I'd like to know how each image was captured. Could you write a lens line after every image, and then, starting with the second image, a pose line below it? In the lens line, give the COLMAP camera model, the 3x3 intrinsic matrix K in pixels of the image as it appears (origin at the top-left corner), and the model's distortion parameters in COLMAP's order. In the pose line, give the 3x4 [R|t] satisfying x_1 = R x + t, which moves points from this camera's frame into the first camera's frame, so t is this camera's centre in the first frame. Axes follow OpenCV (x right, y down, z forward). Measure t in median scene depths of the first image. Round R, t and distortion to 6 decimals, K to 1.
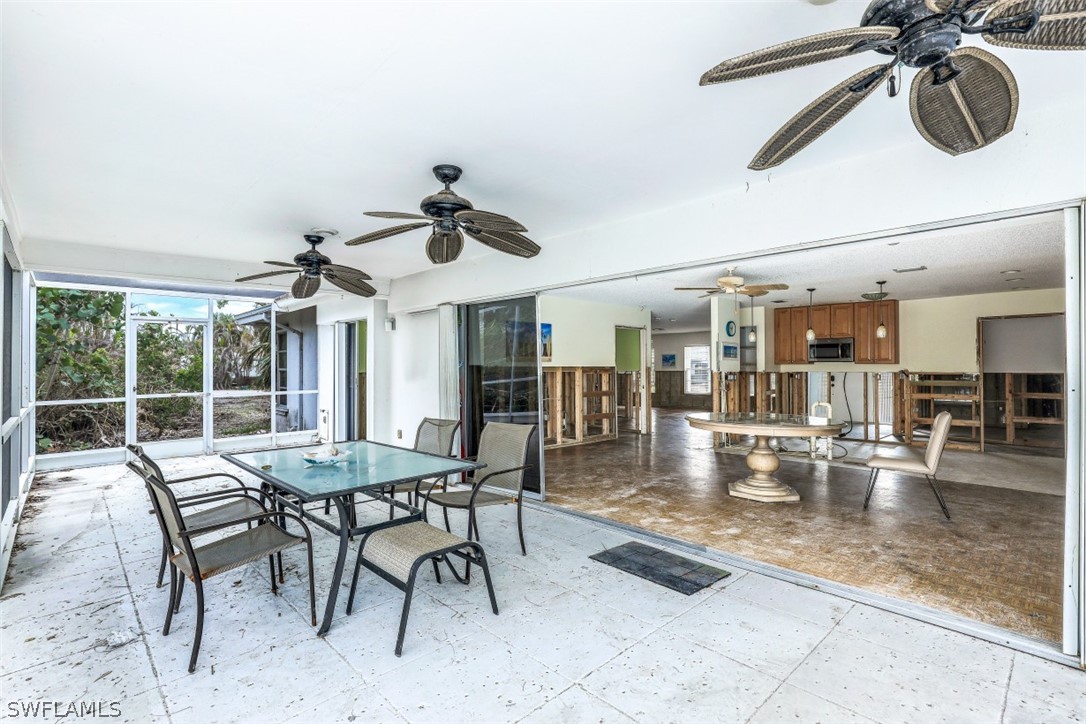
lens RADIAL K [[504.0, 0, 547.5], [0, 504.0, 362.3], [0, 0, 1]] dist [-0.018430, 0.001121]
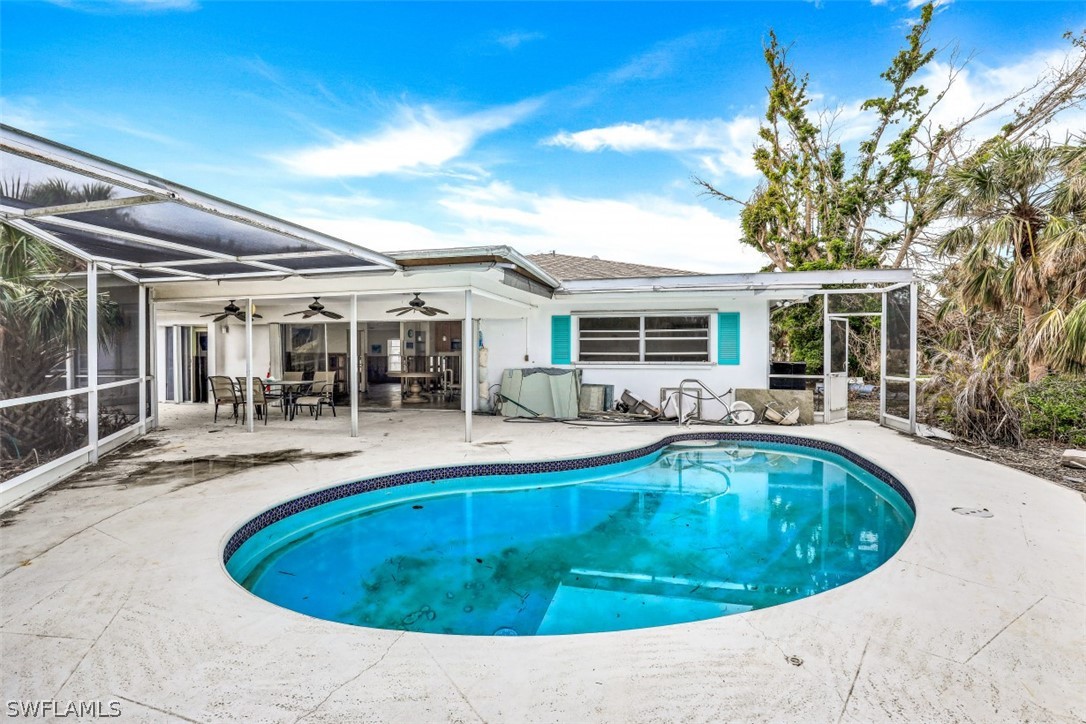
lens RADIAL K [[504.0, 0, 547.5], [0, 504.0, 362.3], [0, 0, 1]] dist [-0.018430, 0.001121]
pose [[0.842031, -0.008871, 0.539356, -0.253786], [-0.004433, 0.999717, 0.023365, -0.003066], [-0.539411, -0.022065, 0.841753, -0.975631]]
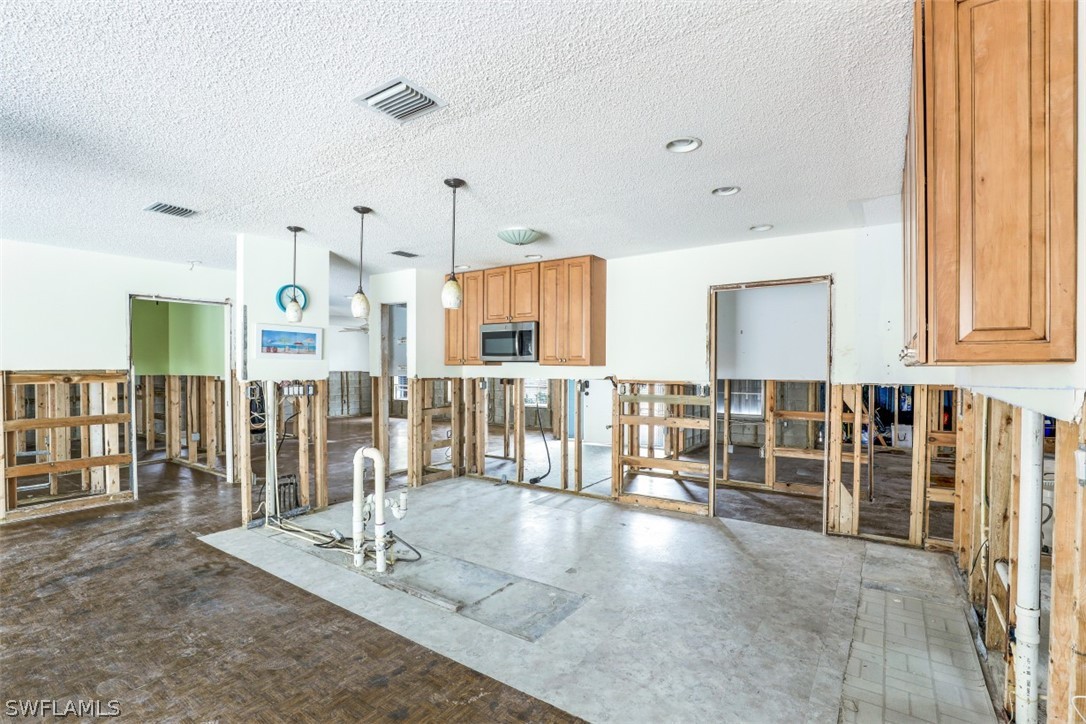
lens RADIAL K [[504.0, 0, 547.5], [0, 504.0, 362.3], [0, 0, 1]] dist [-0.018430, 0.001121]
pose [[0.977088, 0.002805, 0.212816, 0.528331], [-0.003277, 0.999993, 0.001864, -0.001535], [-0.212809, -0.002519, 0.977091, 0.442711]]
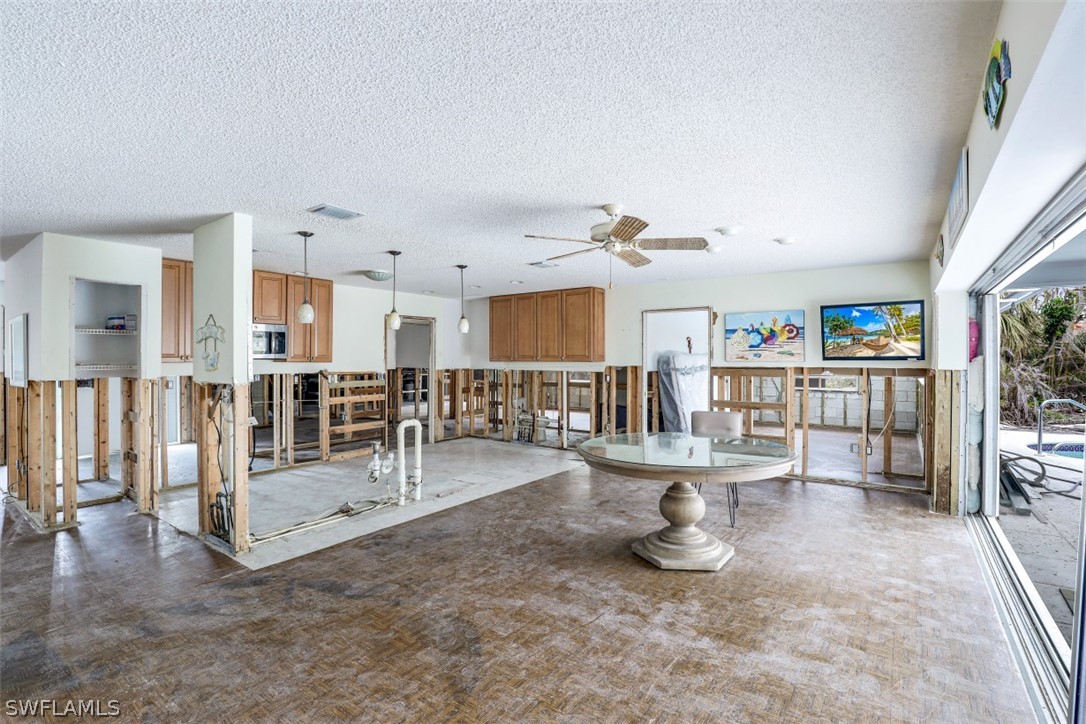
lens RADIAL K [[504.0, 0, 547.5], [0, 504.0, 362.3], [0, 0, 1]] dist [-0.018430, 0.001121]
pose [[-0.194004, -0.007411, 0.980973, -0.147455], [-0.014910, 0.999878, 0.004606, -0.005430], [-0.980888, -0.013732, -0.194090, 0.831012]]
